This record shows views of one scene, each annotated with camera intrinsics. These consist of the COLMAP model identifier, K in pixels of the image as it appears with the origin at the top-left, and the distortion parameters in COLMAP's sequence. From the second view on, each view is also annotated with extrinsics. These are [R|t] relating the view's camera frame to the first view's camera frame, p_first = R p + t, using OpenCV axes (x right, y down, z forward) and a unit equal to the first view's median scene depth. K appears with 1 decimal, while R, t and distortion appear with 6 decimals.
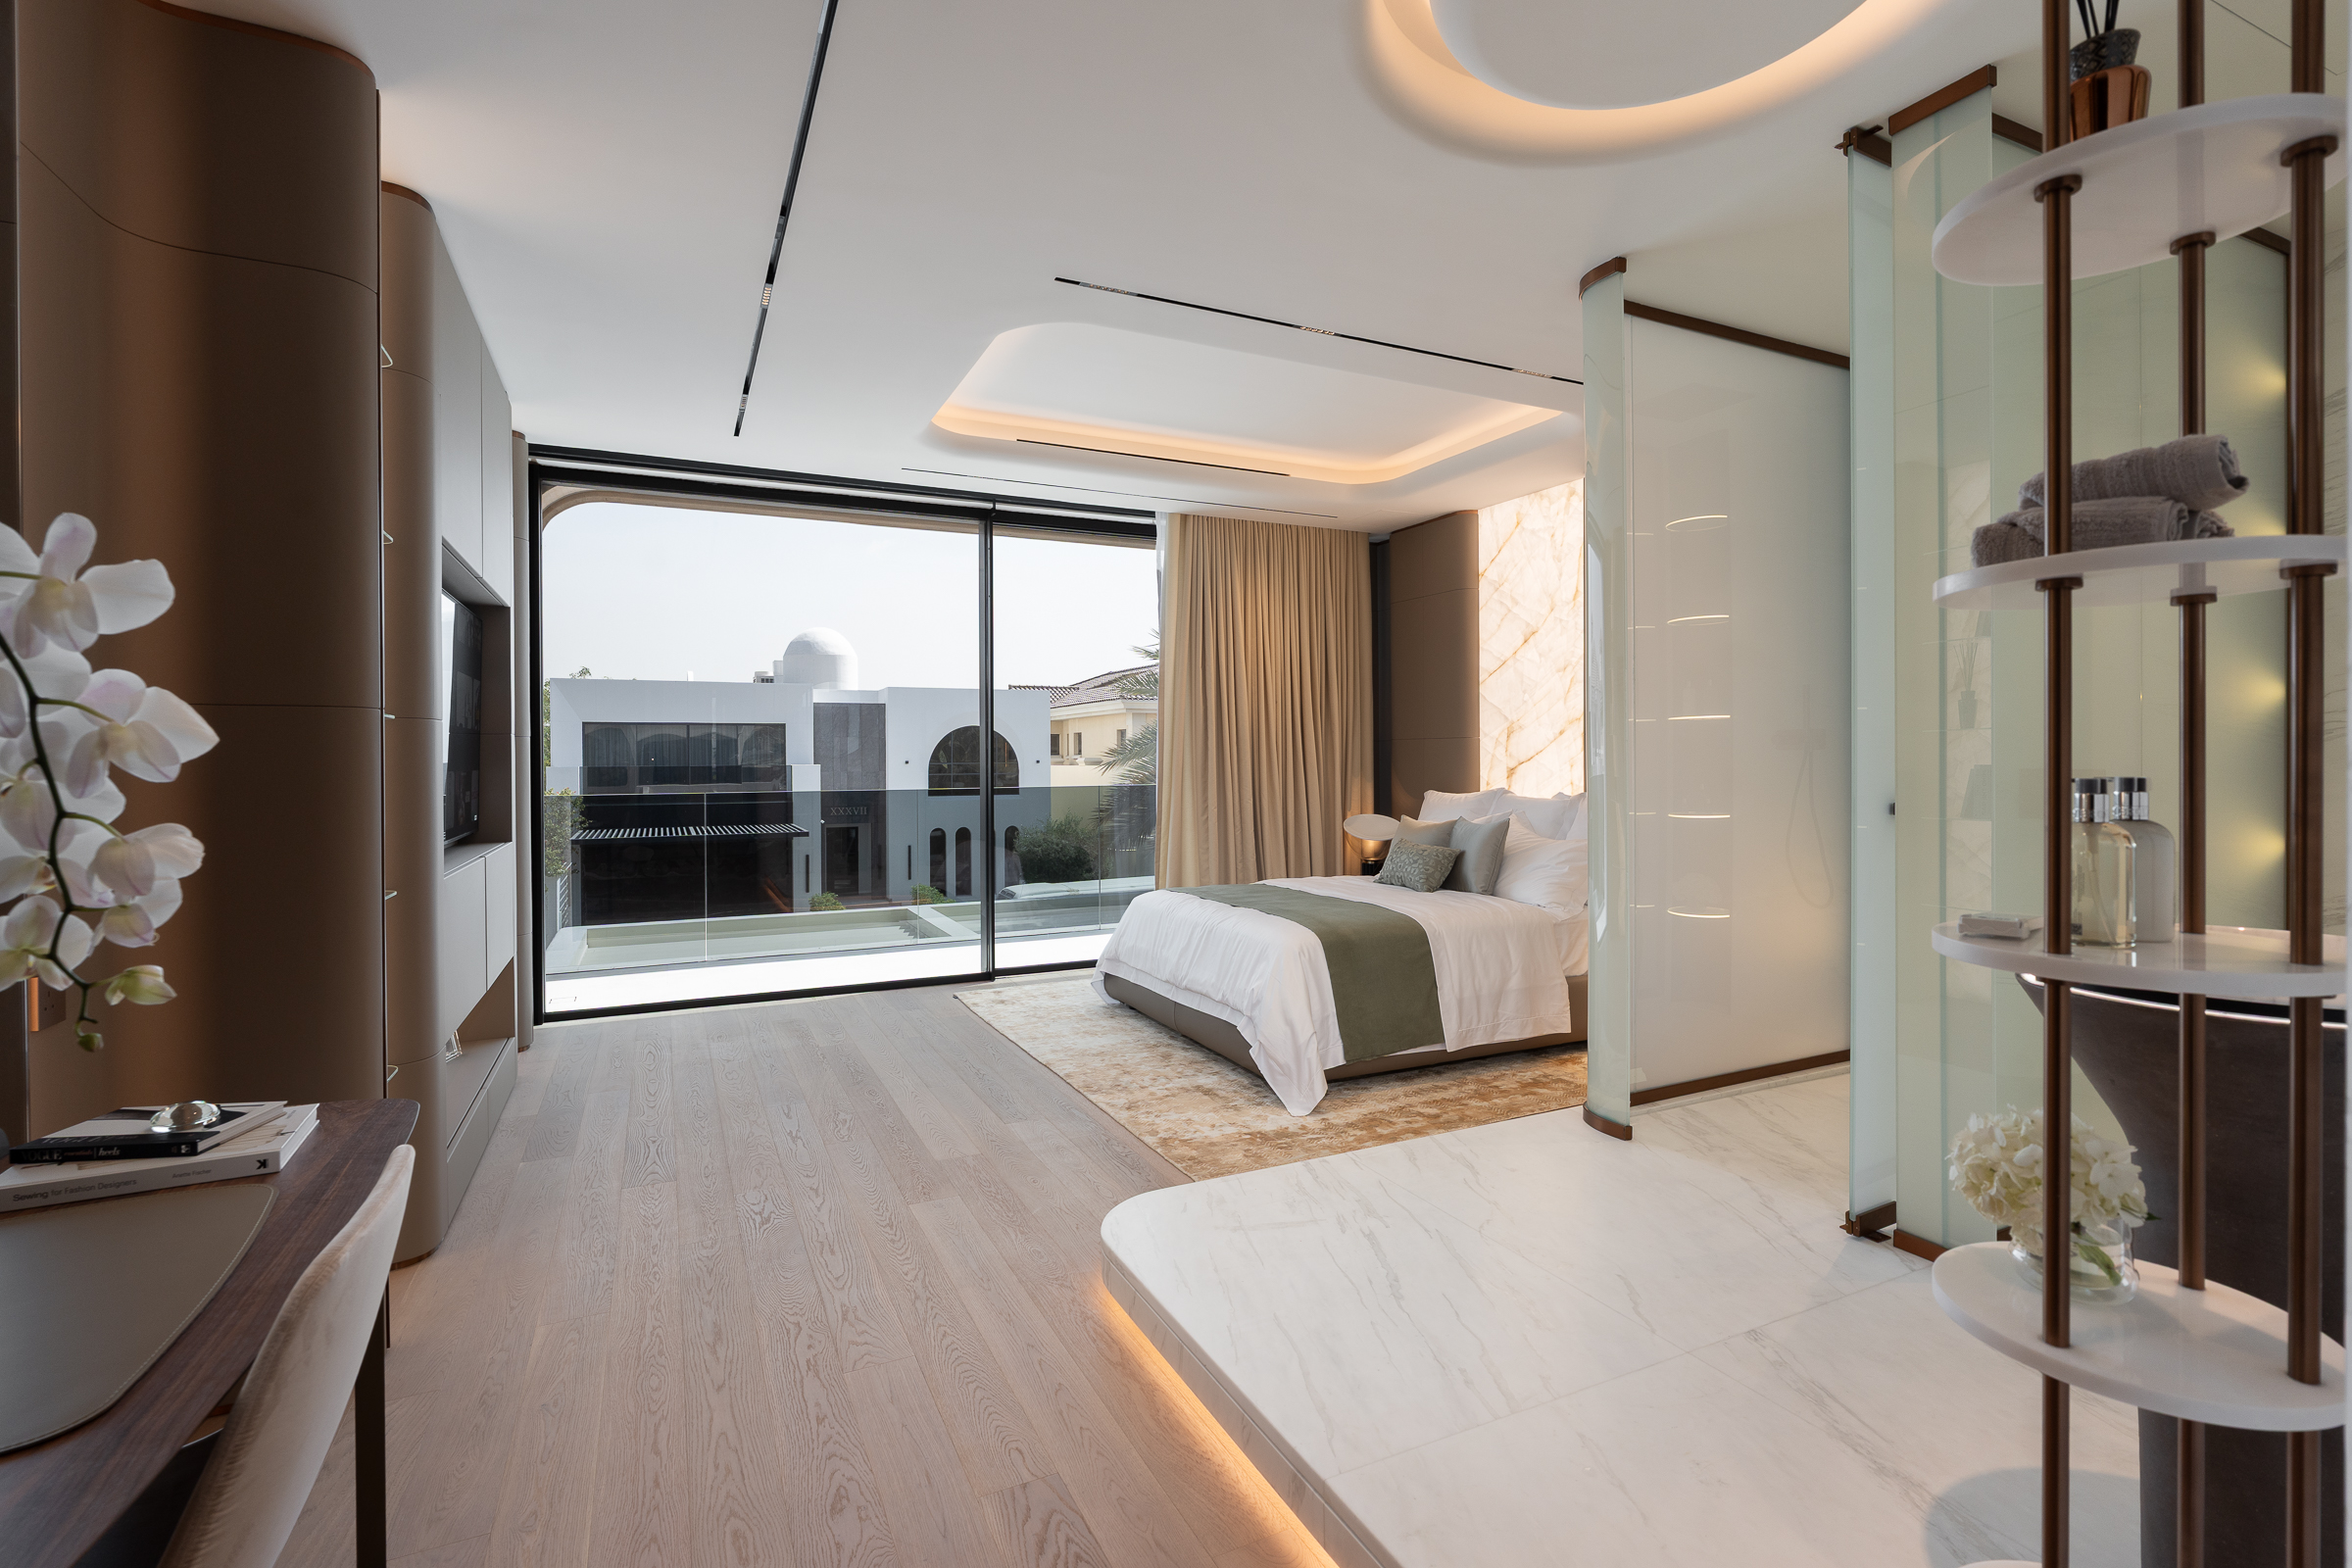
lens RADIAL K [[1075.6, 0, 1184.5], [0, 1075.6, 774.3], [0, 0, 1]] dist [0.000346, 0.000462]
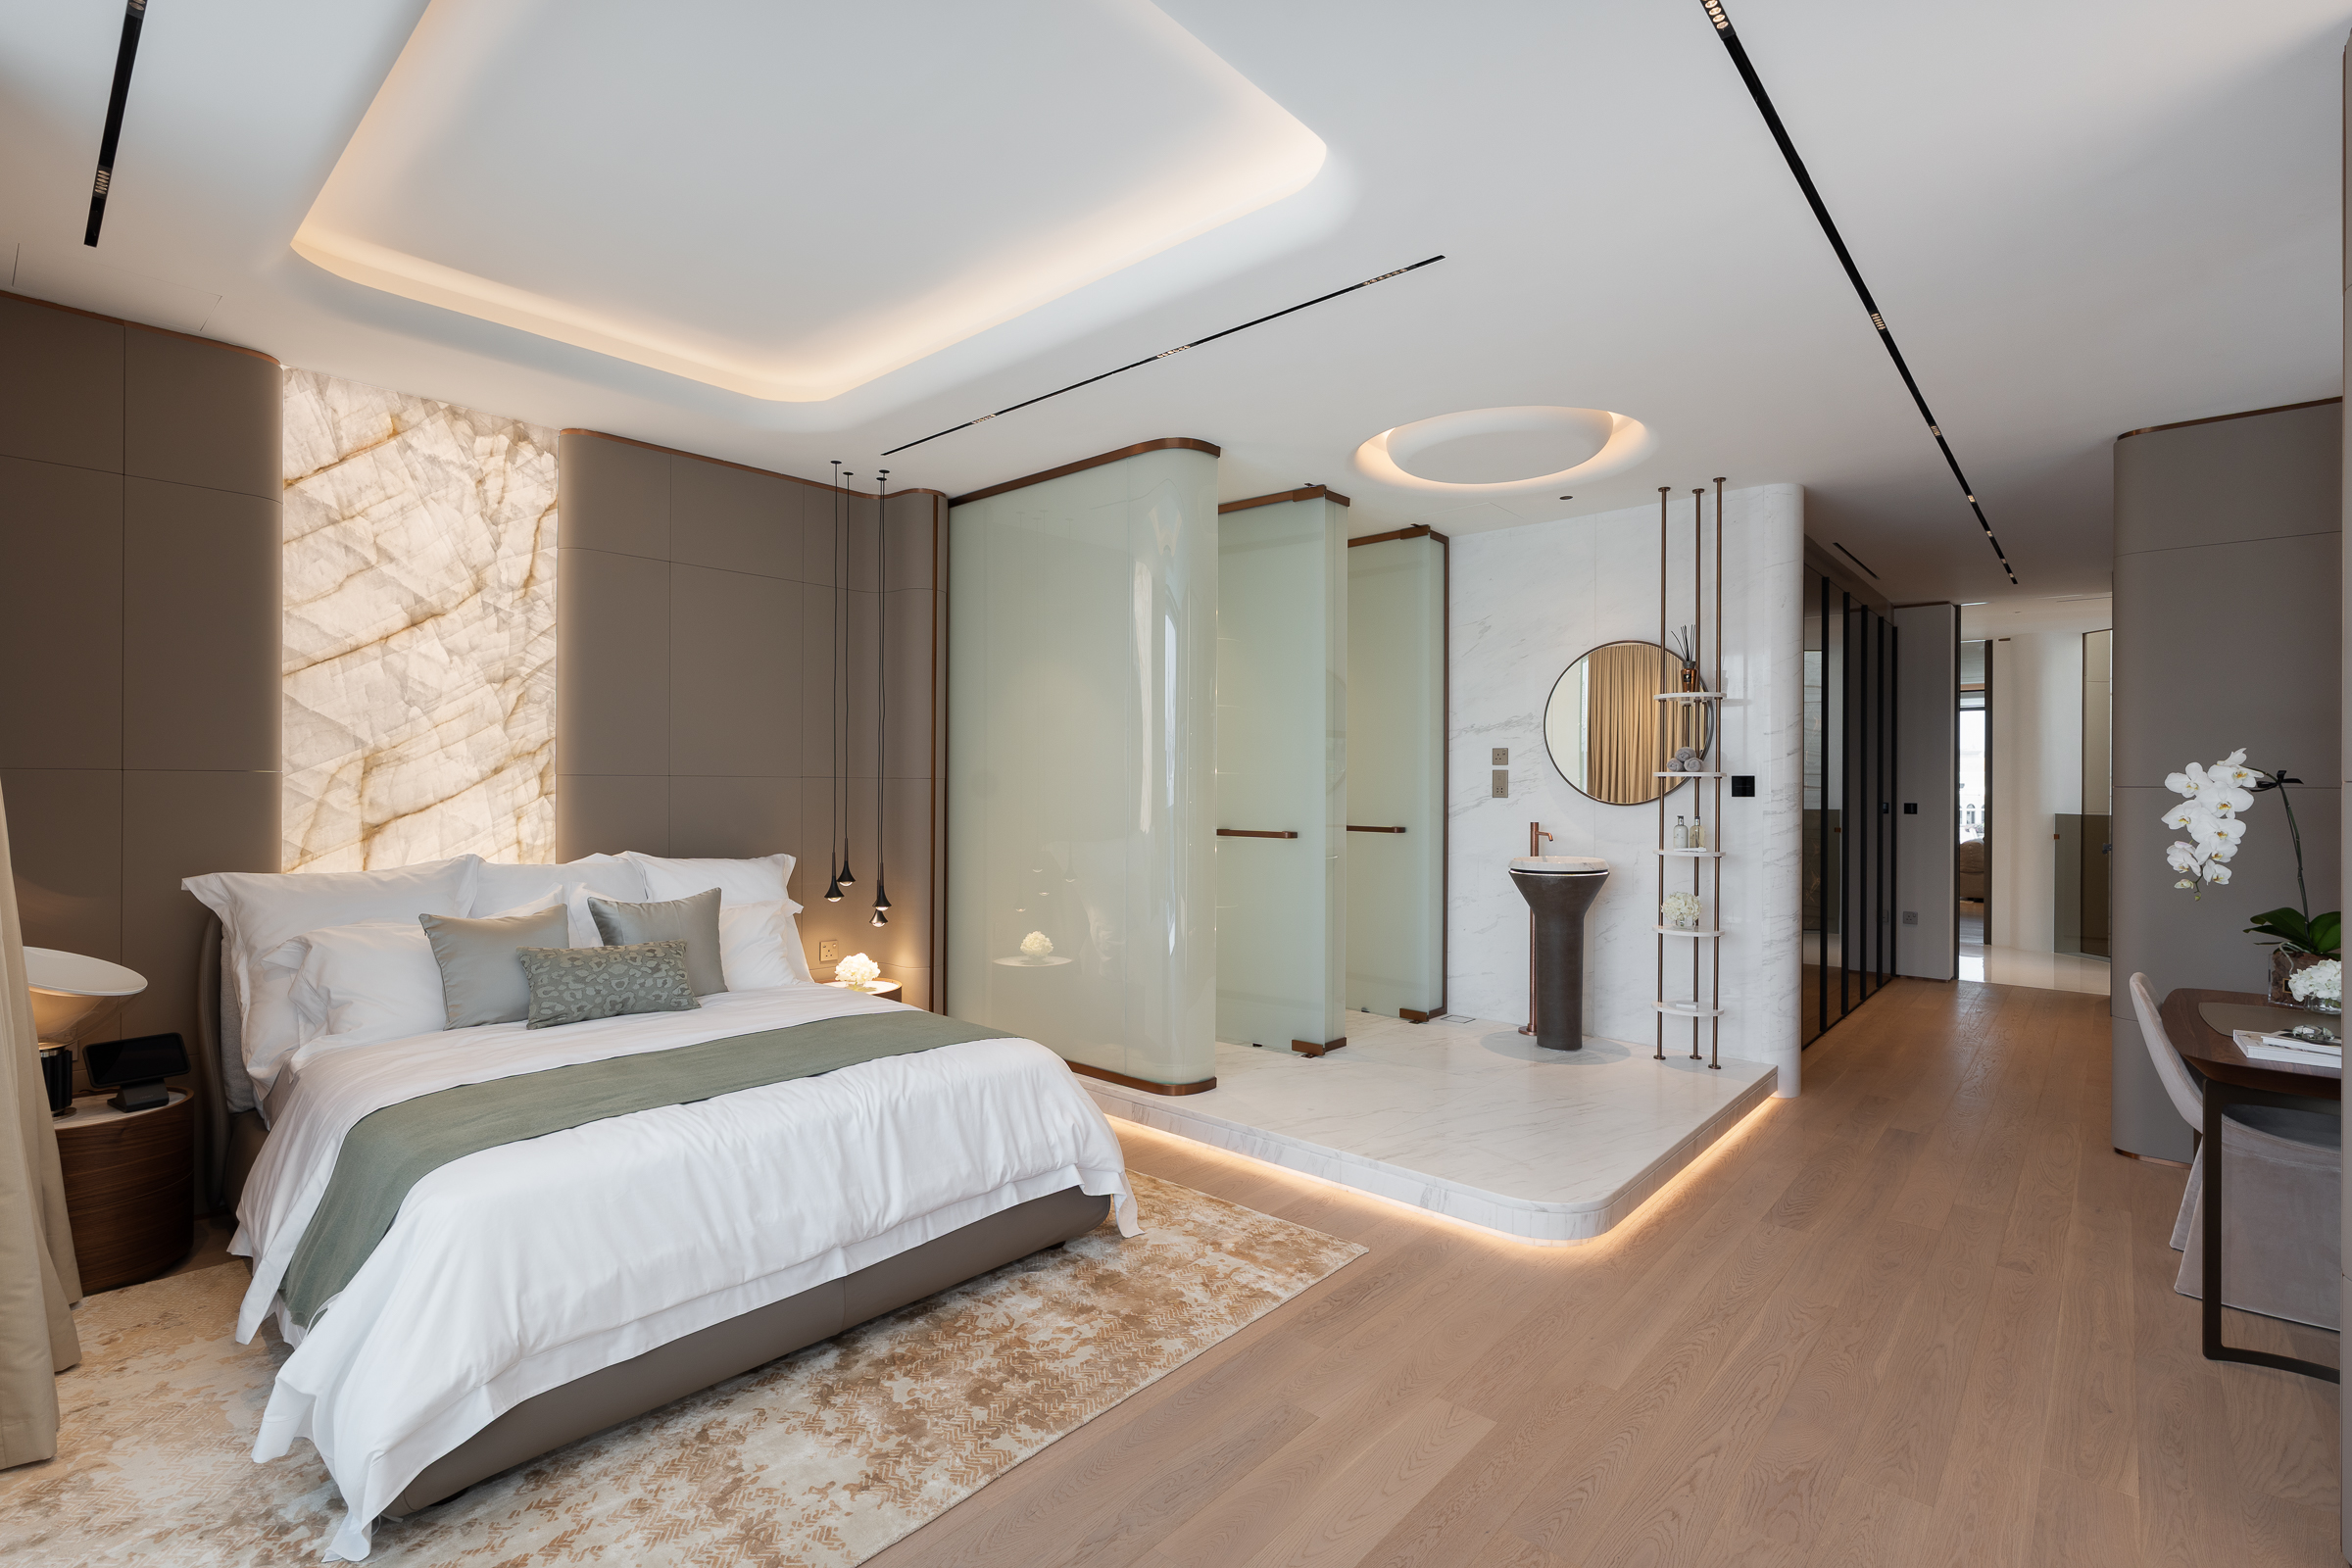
lens RADIAL K [[1075.6, 0, 1187.1], [0, 1075.6, 787.3], [0, 0, 1]] dist [0.000346, 0.000462]
pose [[-0.385311, -0.000088, 0.922787, -0.444075], [0.007353, 0.999968, 0.003166, -0.025679], [-0.922758, 0.008005, -0.385298, 0.816414]]
